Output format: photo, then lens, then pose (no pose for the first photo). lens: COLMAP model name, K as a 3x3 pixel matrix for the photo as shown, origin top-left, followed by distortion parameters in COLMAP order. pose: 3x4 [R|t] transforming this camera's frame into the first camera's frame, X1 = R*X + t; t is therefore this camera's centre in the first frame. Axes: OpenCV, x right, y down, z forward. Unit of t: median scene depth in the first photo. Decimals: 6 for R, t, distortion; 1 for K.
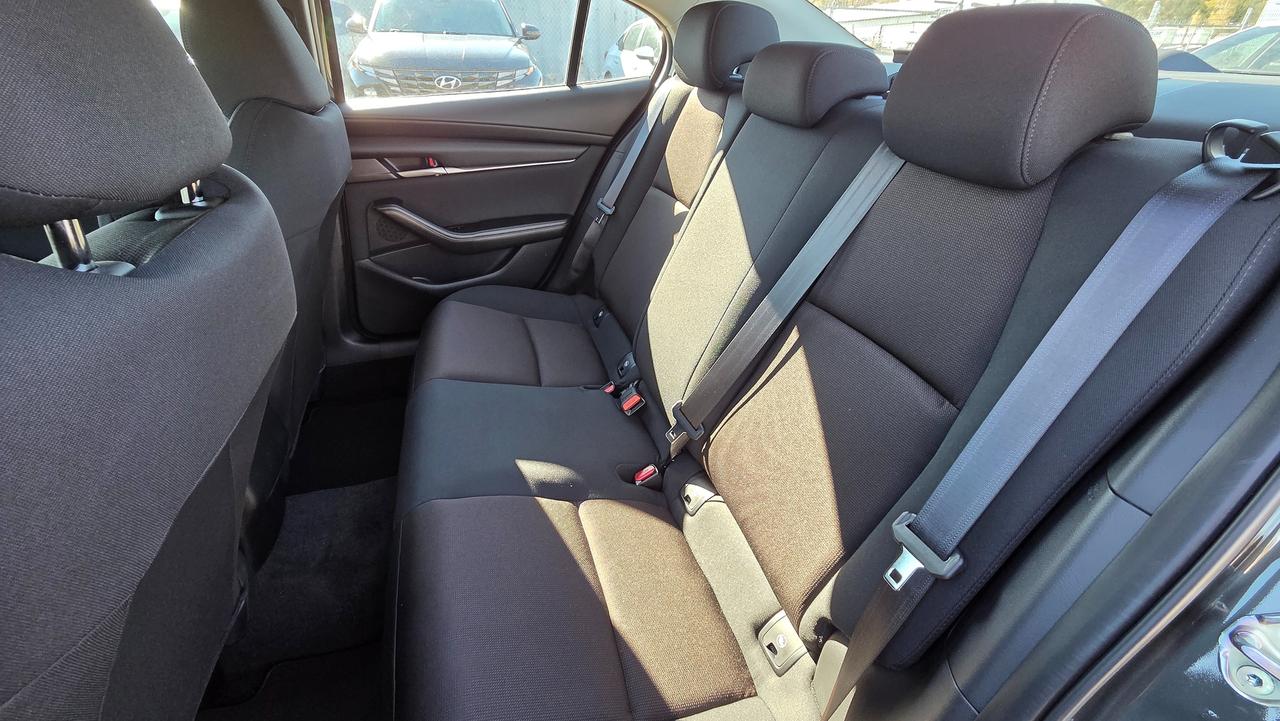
lens RADIAL K [[529.0, 0, 640.2], [0, 529.0, 357.6], [0, 0, 1]] dist [0.014846, -0.005833]
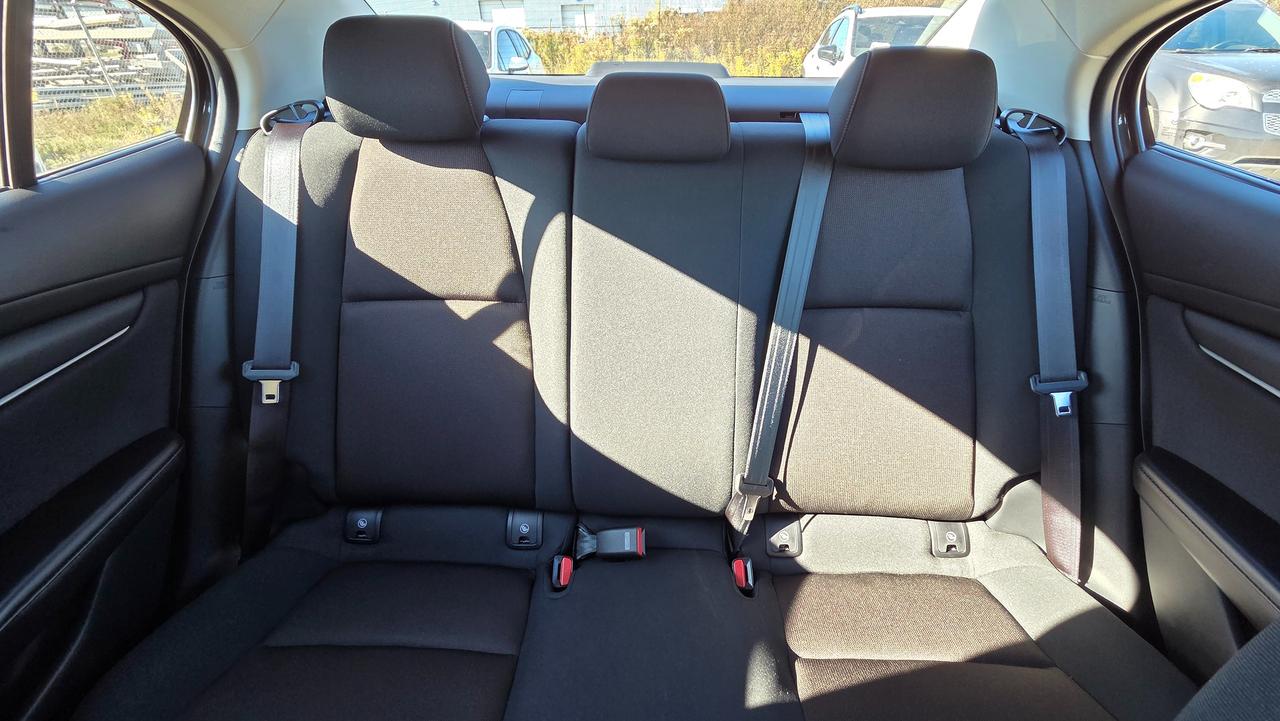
lens RADIAL K [[529.0, 0, 640.2], [0, 529.0, 357.6], [0, 0, 1]] dist [0.014846, -0.005833]
pose [[0.316160, -0.485657, 0.814972, -0.619467], [0.490278, 0.819073, 0.297903, -0.435759], [-0.812201, 0.305378, 0.497065, 0.650990]]
